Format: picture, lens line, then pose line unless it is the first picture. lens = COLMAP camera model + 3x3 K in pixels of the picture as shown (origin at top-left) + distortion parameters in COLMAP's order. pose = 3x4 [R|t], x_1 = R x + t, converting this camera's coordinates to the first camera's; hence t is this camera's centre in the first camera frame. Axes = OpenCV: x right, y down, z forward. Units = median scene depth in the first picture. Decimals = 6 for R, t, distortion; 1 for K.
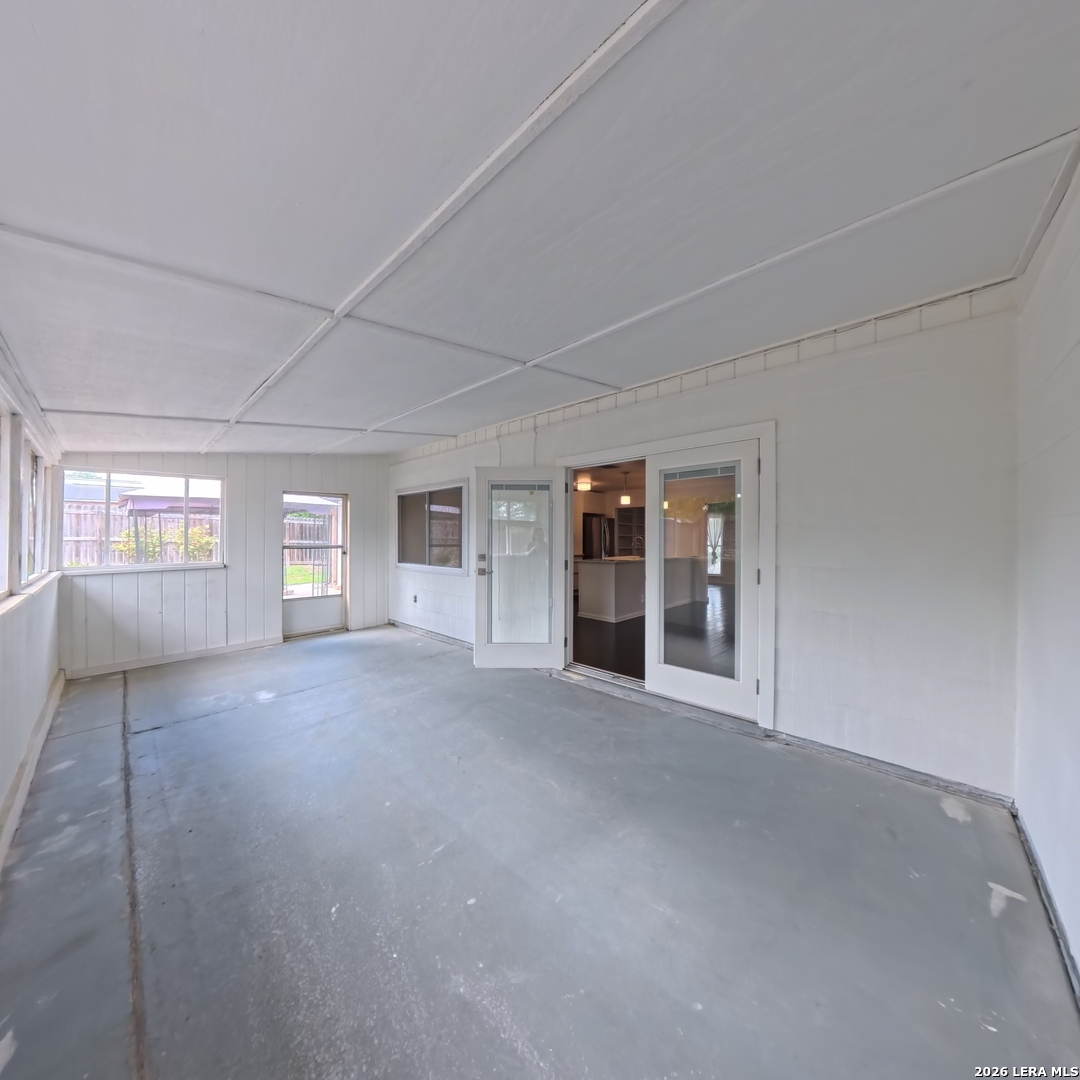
lens RADIAL K [[405.1, 0, 539.6], [0, 405.1, 538.1], [0, 0, 1]] dist [-0.021950, 0.000203]
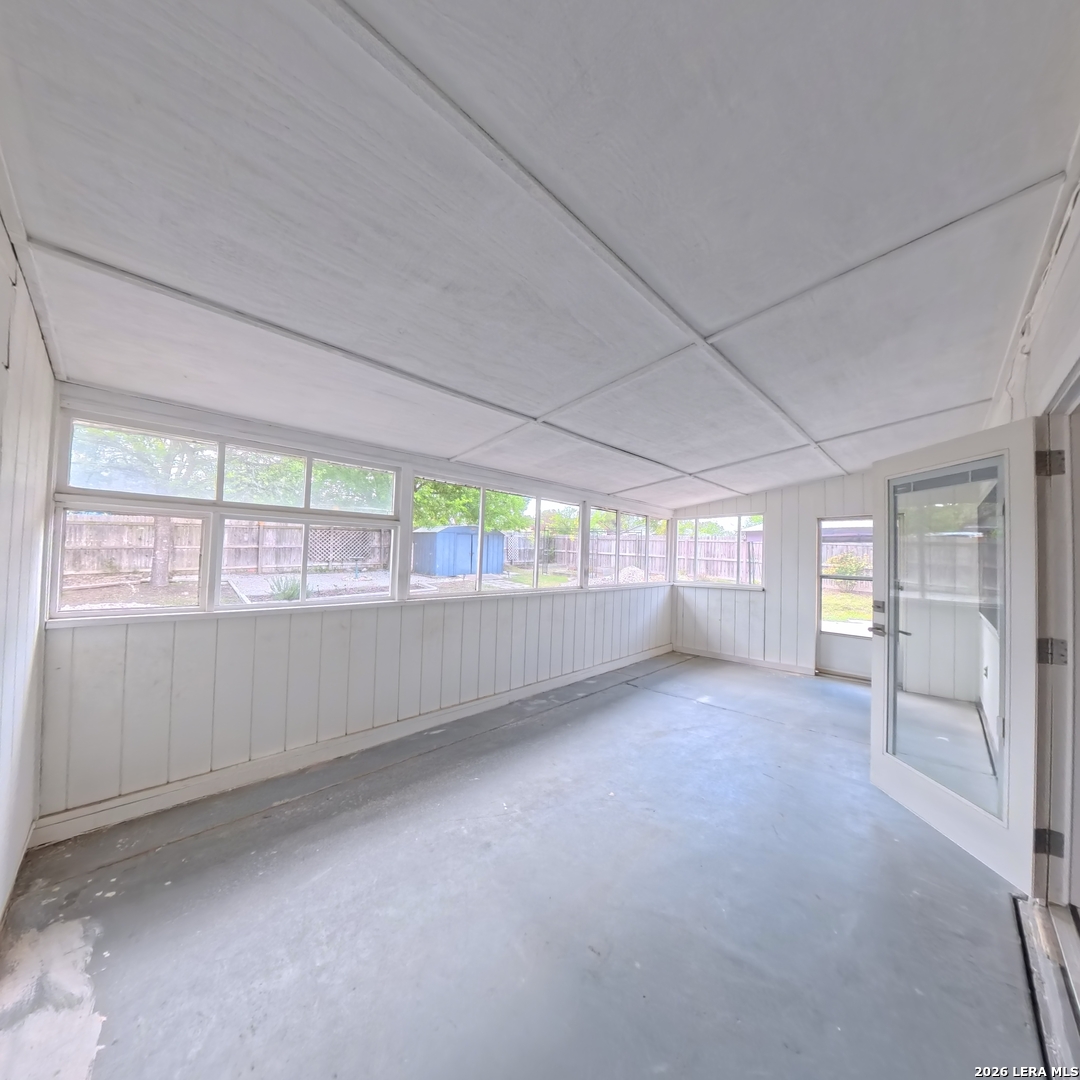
lens RADIAL K [[405.1, 0, 538.3], [0, 405.1, 539.6], [0, 0, 1]] dist [-0.021950, 0.000203]
pose [[-0.032459, -0.037269, -0.998778, 0.461621], [-0.026361, 0.998989, -0.036420, -0.017084], [0.999125, 0.025146, -0.033409, 0.476067]]
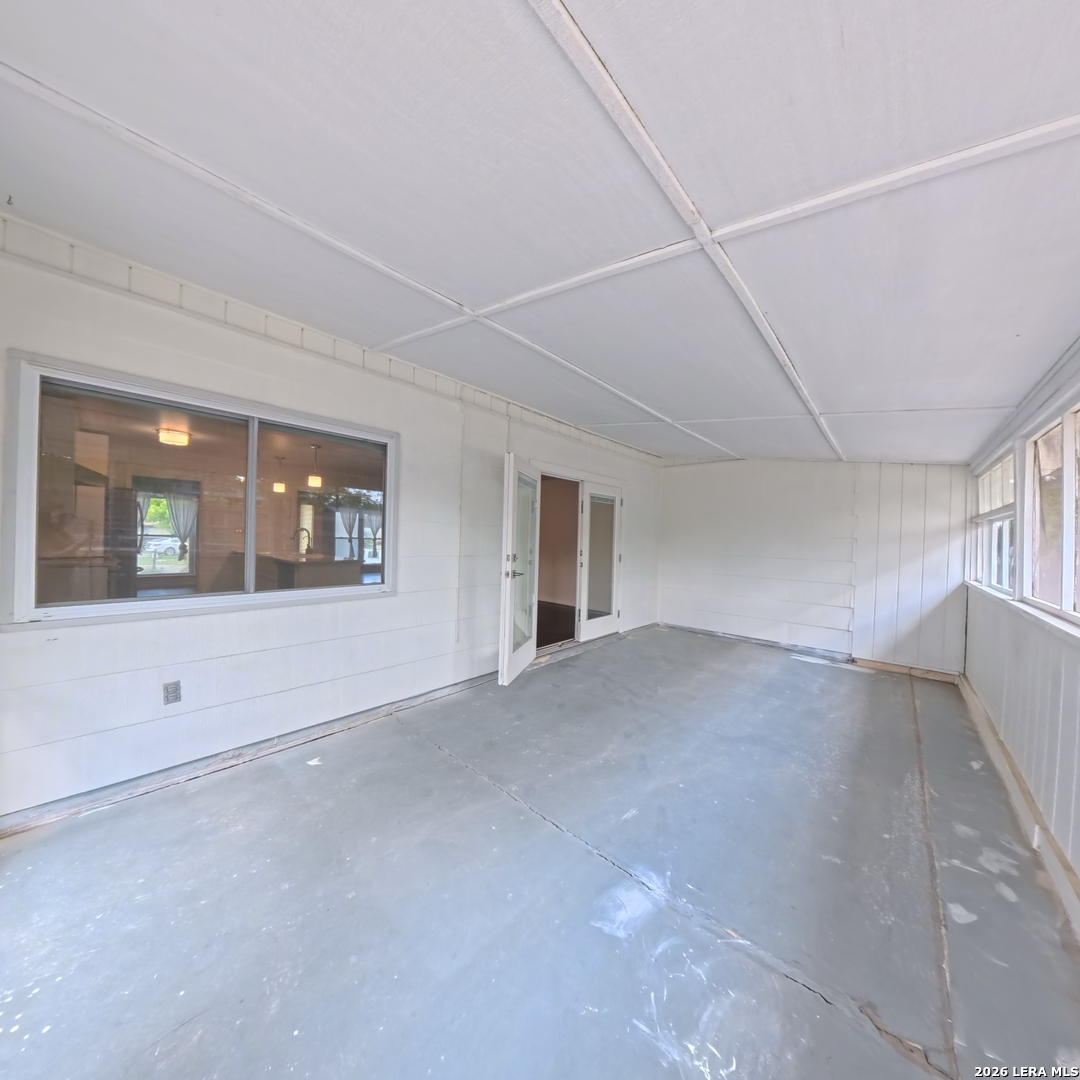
lens RADIAL K [[405.1, 0, 541.1], [0, 405.1, 538.3], [0, 0, 1]] dist [-0.021950, 0.000203]
pose [[-0.027605, -0.005724, 0.999603, -0.976647], [-0.030147, 0.999534, 0.004891, -0.000863], [-0.999164, -0.030000, -0.027765, 0.985904]]
